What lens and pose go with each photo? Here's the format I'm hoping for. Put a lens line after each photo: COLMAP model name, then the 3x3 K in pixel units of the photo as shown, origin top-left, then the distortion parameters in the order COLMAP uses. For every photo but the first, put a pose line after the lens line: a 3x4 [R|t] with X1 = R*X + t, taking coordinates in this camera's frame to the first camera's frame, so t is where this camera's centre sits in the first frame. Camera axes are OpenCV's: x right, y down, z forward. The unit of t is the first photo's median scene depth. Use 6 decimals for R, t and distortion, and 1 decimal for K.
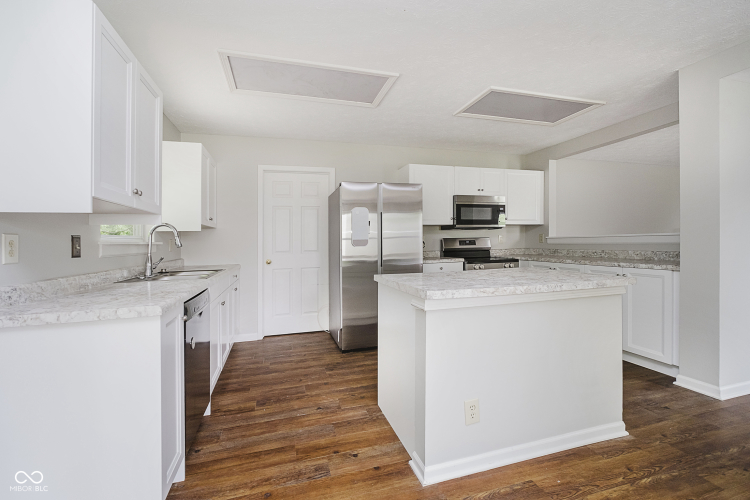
lens RADIAL K [[321.8, 0, 370.7], [0, 321.8, 244.6], [0, 0, 1]] dist [-0.011411, 0.003956]
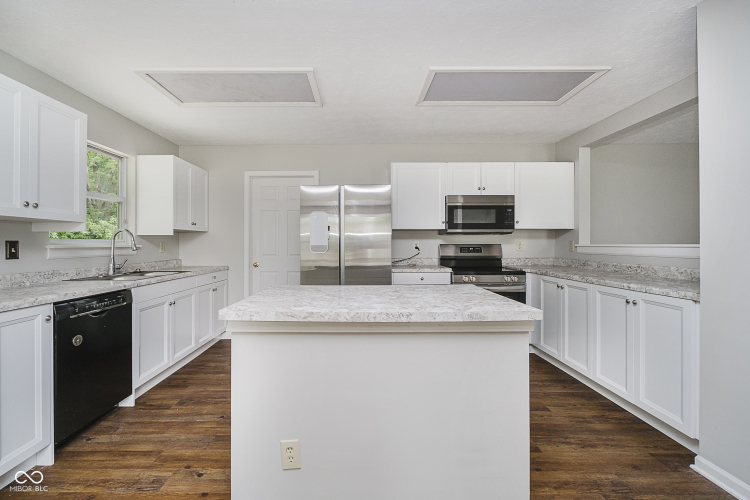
lens RADIAL K [[321.8, 0, 359.6], [0, 321.8, 244.3], [0, 0, 1]] dist [-0.011411, 0.003956]
pose [[0.959700, 0.016700, -0.280529, 0.383189], [-0.017813, 0.999840, -0.001418, -0.021149], [0.280460, 0.006358, 0.959845, 0.124216]]
